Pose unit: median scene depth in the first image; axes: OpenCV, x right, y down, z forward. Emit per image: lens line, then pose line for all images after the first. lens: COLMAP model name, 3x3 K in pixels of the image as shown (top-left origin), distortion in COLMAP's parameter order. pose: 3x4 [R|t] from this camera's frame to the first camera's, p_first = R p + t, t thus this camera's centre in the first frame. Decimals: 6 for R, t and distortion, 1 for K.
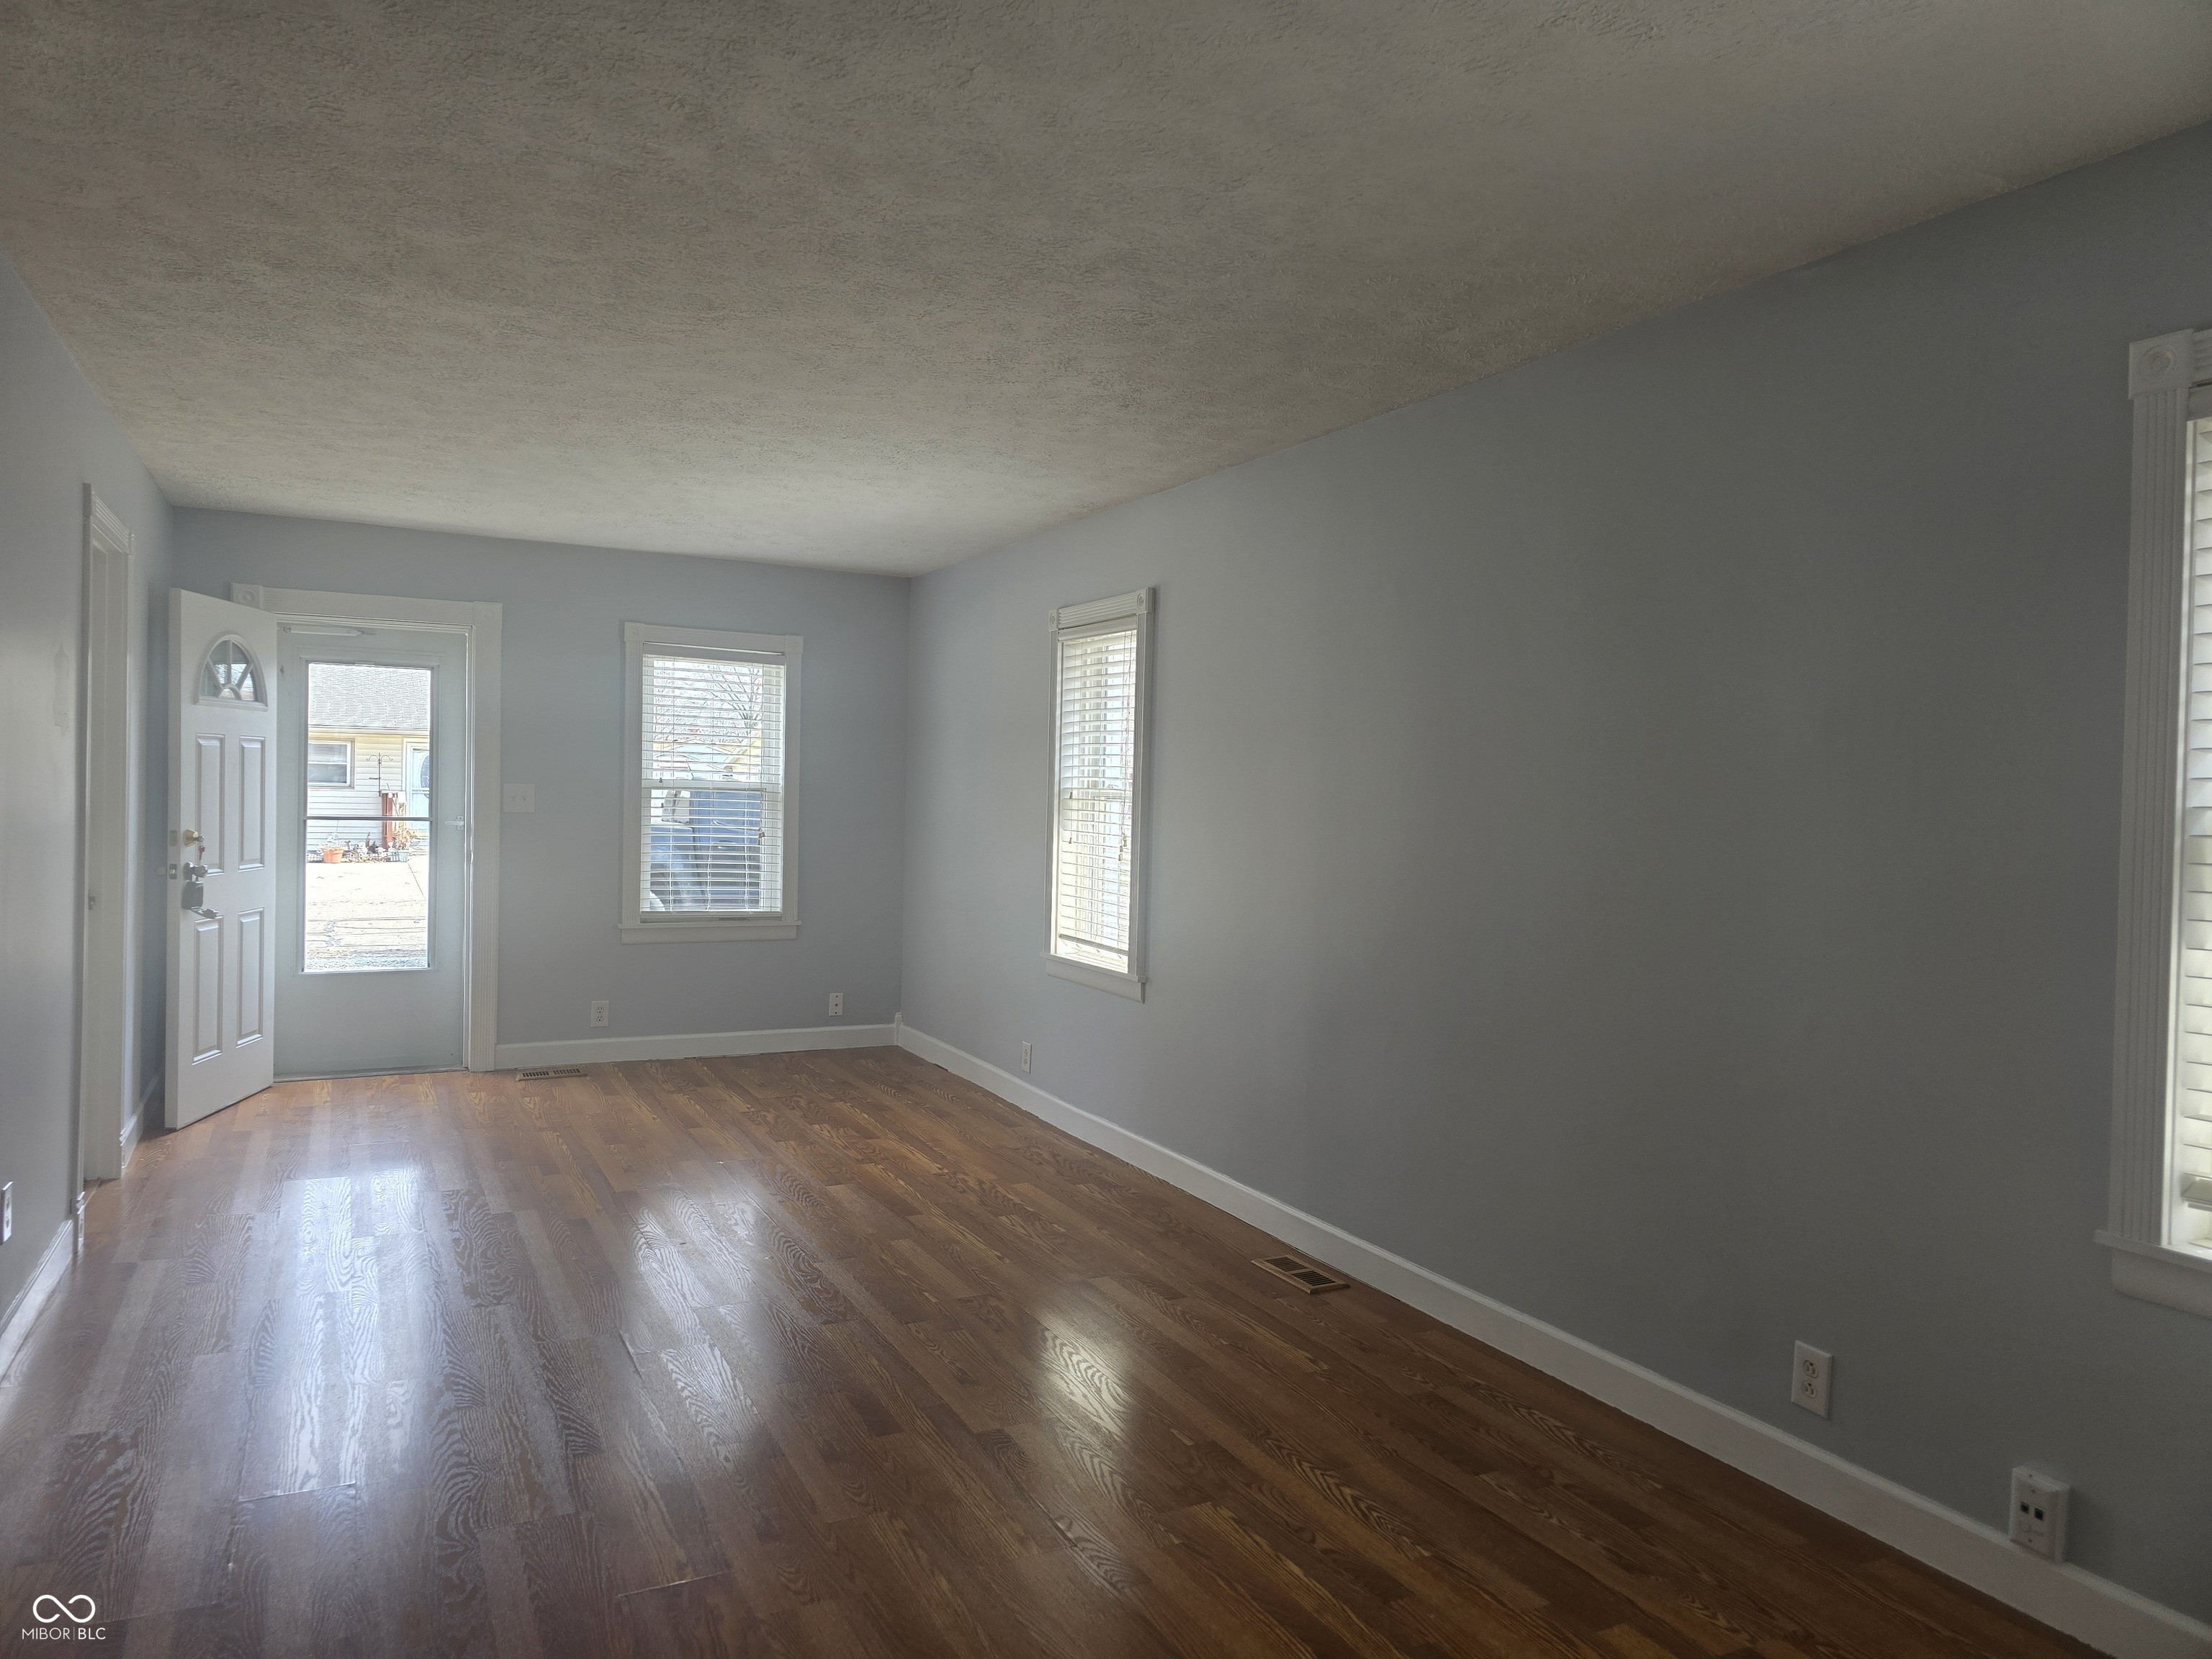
lens RADIAL K [[1476.4, 0, 1106.0], [0, 1476.4, 829.5], [0, 0, 1]] dist [-0.001017, -0.000545]
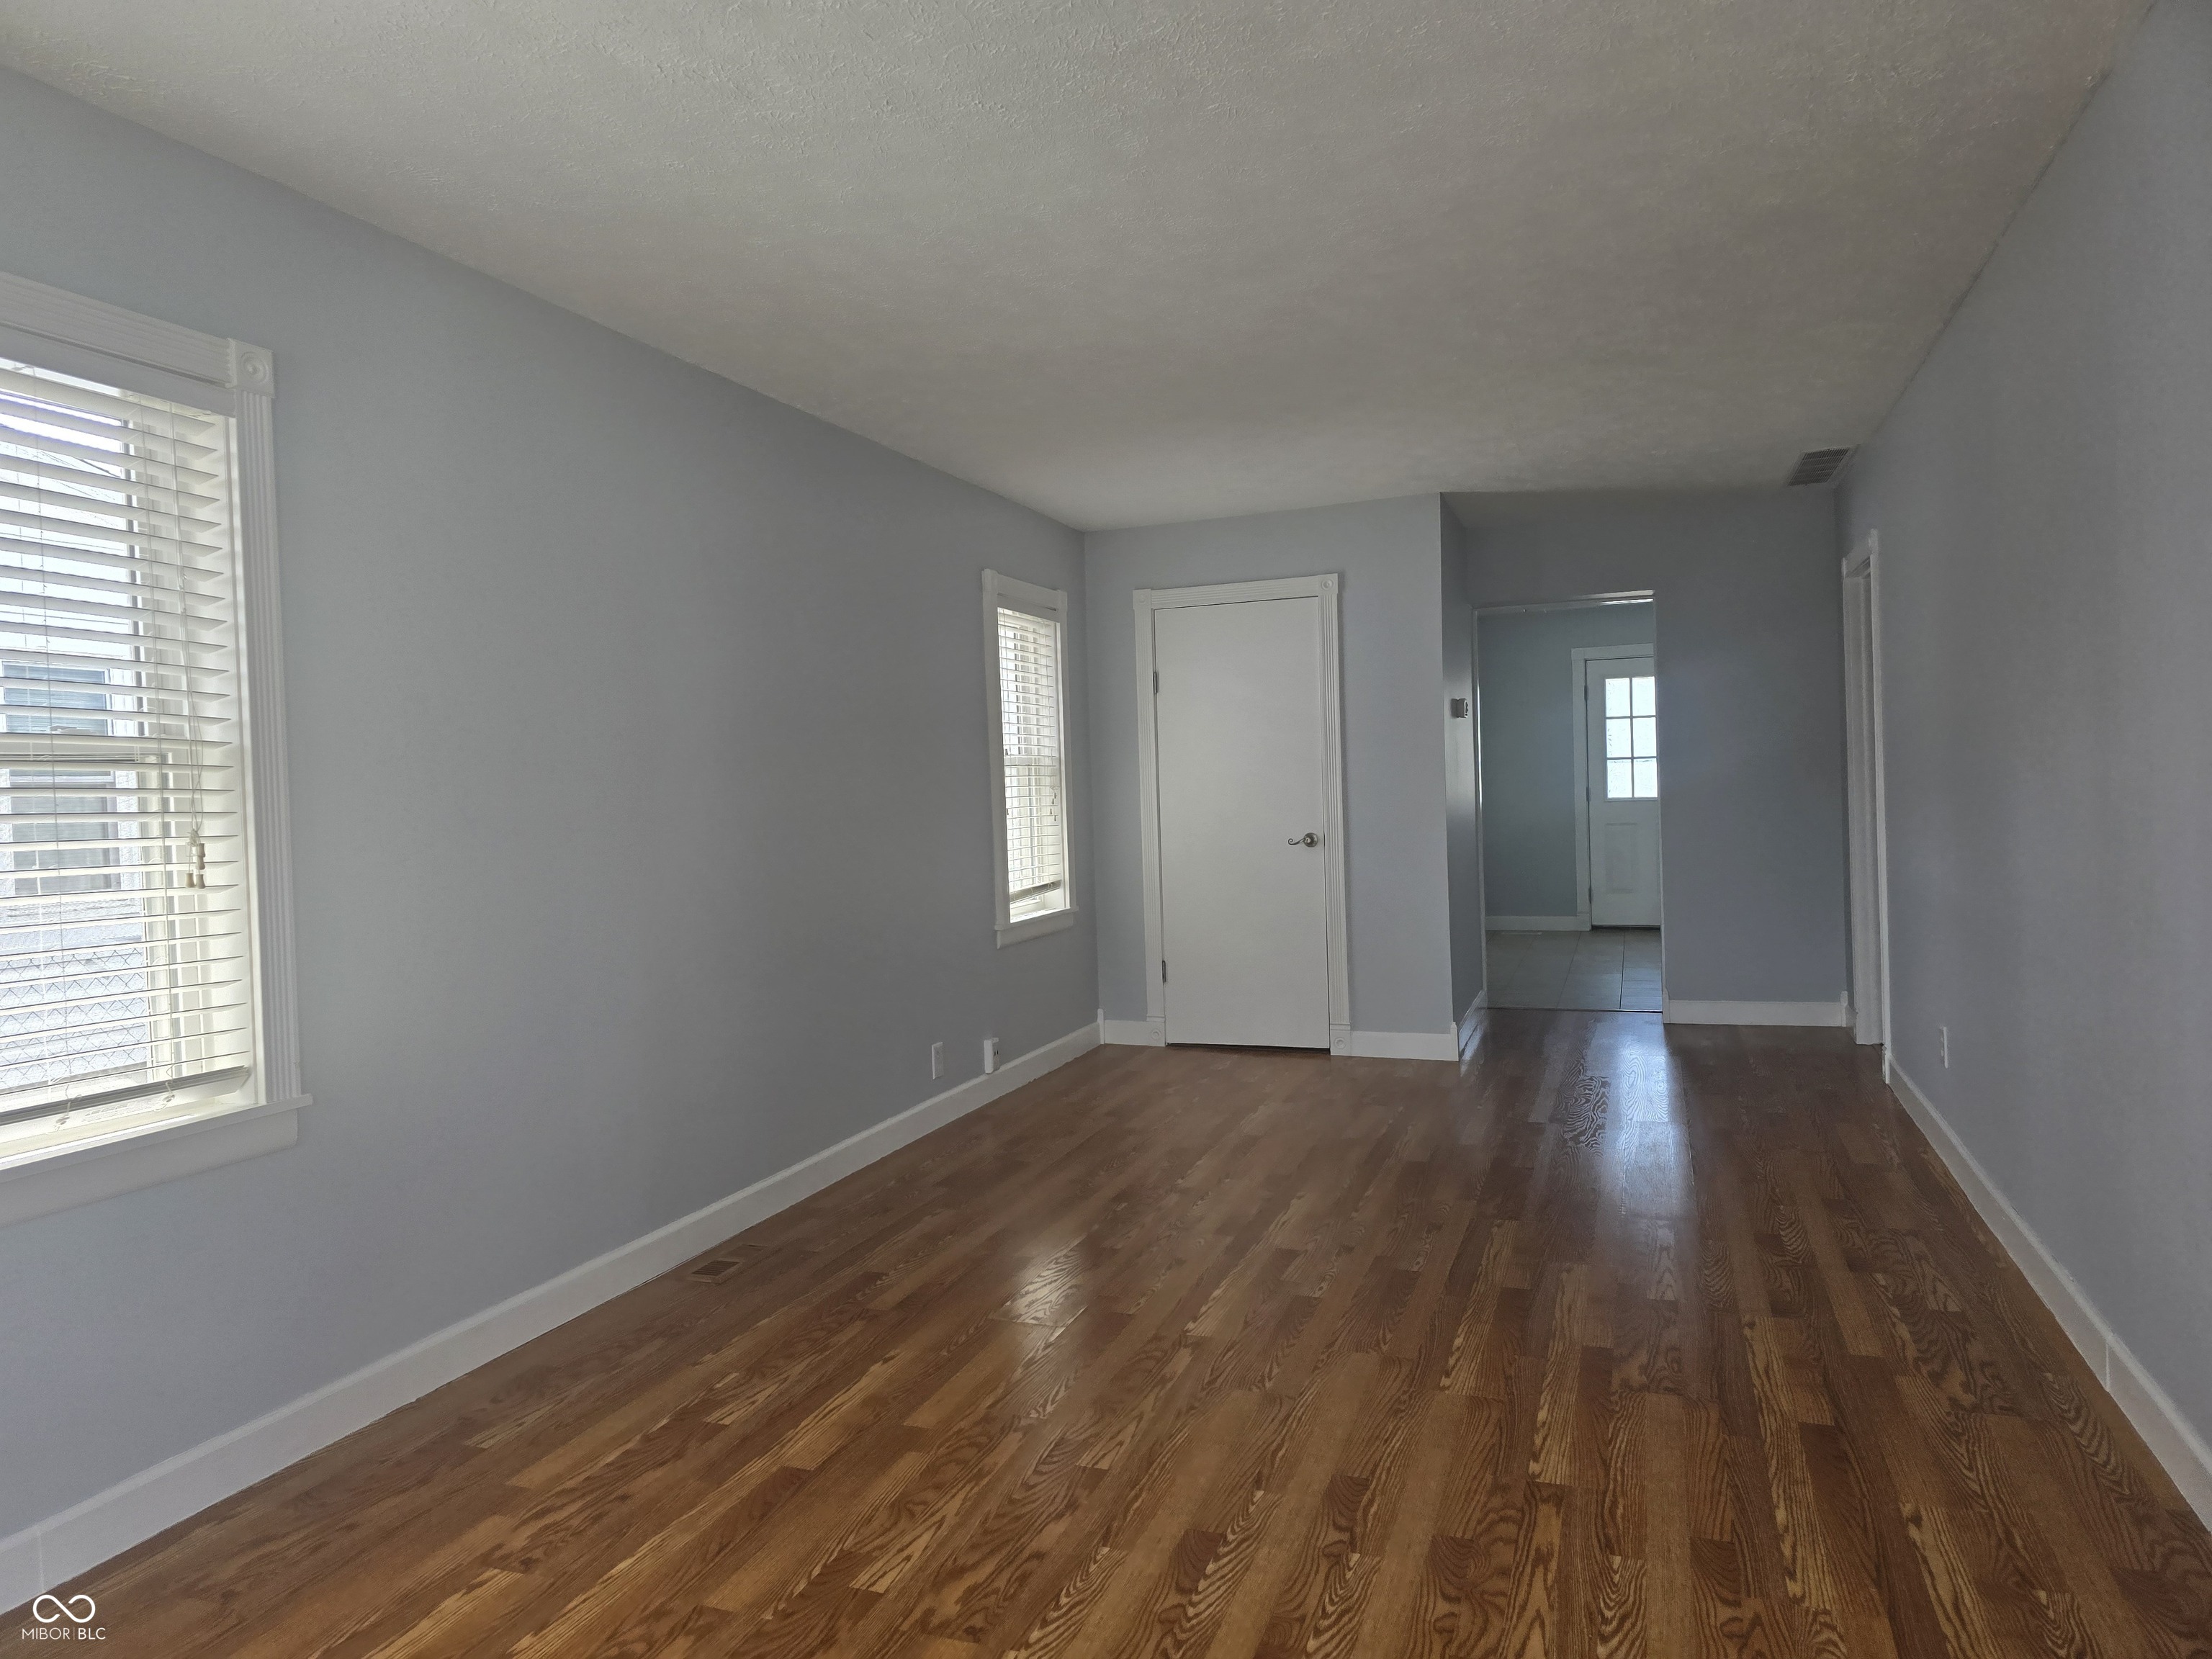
lens RADIAL K [[1476.4, 0, 1106.0], [0, 1476.4, 829.5], [0, 0, 1]] dist [-0.001017, -0.000545]
pose [[-0.689585, -0.024165, 0.723802, -0.635482], [0.032384, 0.997415, 0.064152, -0.021807], [-0.723481, 0.067678, -0.687019, 1.314458]]
